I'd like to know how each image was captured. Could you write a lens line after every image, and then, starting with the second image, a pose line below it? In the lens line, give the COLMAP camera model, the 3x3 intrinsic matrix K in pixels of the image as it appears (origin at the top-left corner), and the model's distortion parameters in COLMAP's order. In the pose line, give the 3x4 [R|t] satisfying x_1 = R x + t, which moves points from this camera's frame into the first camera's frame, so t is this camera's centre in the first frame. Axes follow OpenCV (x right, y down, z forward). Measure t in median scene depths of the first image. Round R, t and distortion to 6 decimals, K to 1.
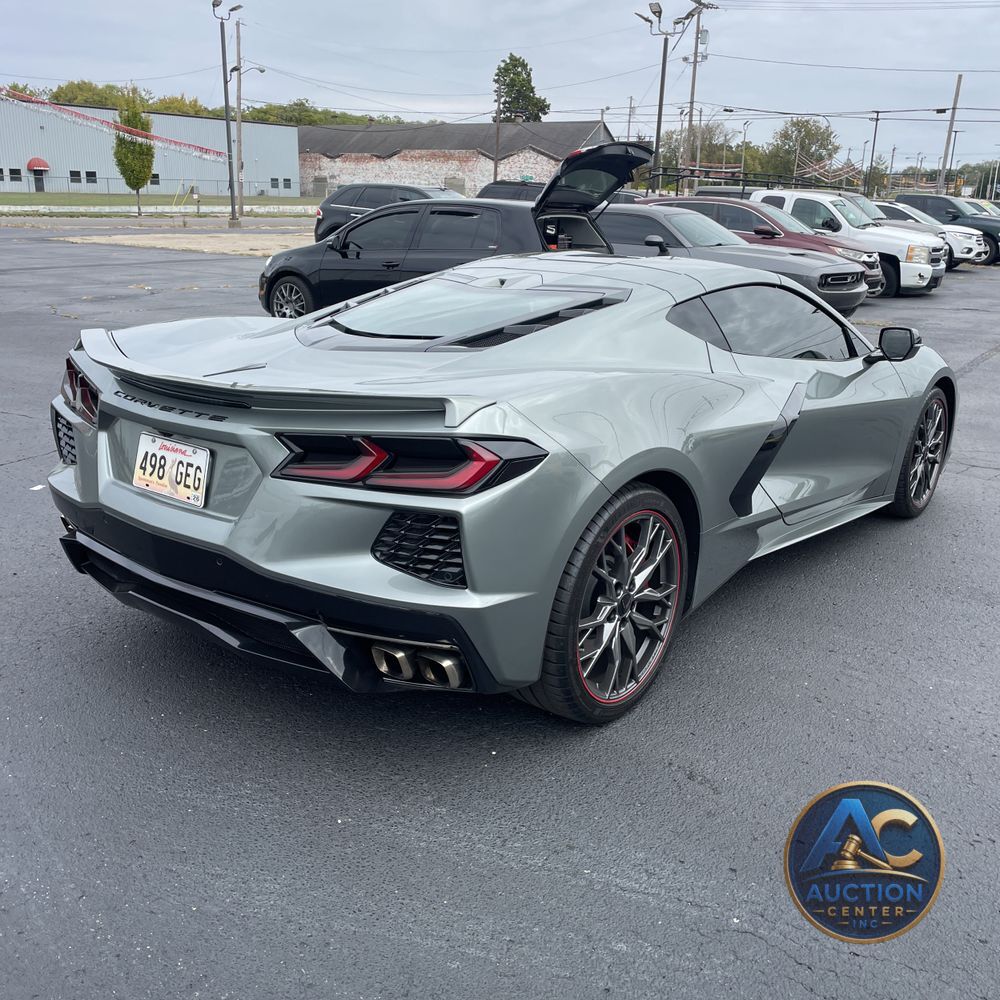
lens RADIAL K [[994.3, 0, 500.0], [0, 994.3, 500.0], [0, 0, 1]] dist [0.097941, -0.118050]
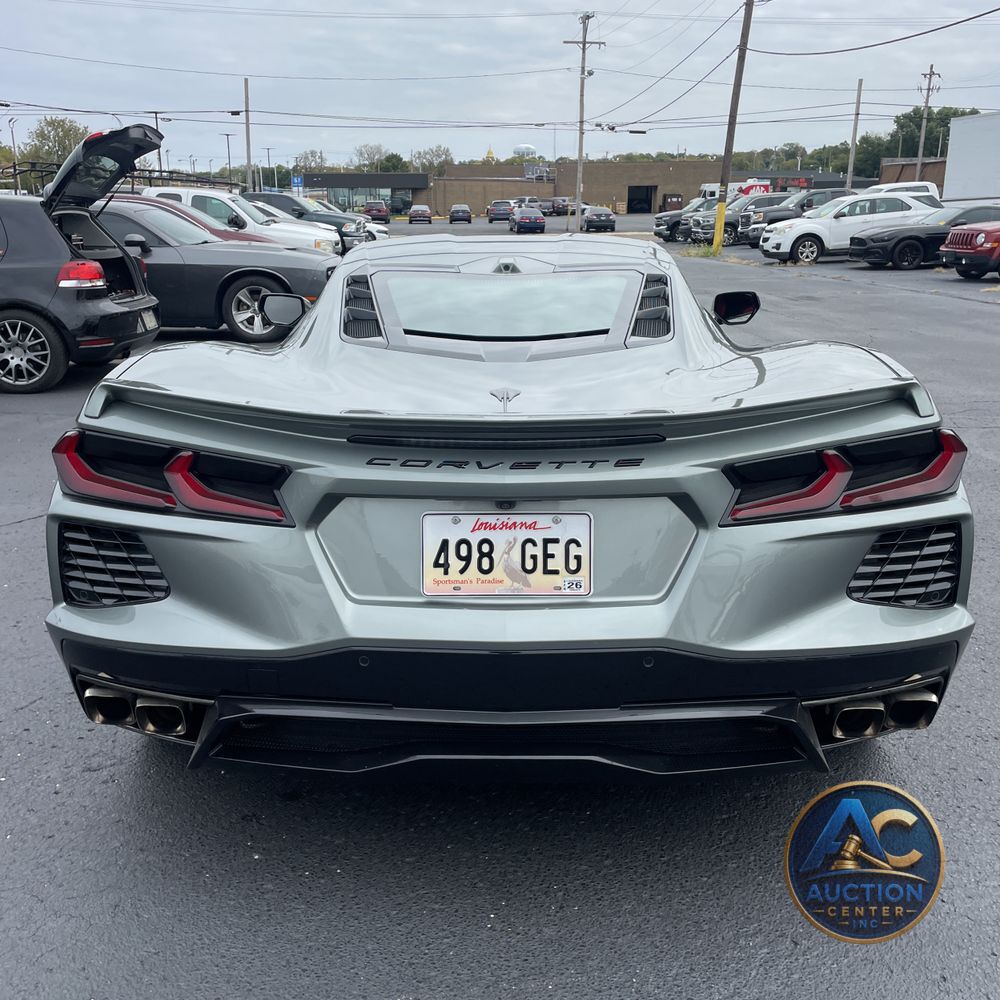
lens RADIAL K [[1014.3, 0, 497.4], [0, 1014.3, 496.6], [0, 0, 1]] dist [0.083846, -0.101497]
pose [[0.795862, -0.191287, 0.574467, -0.714574], [0.196605, 0.979016, 0.053619, -0.106616], [-0.572669, 0.070270, 0.816769, 0.438072]]
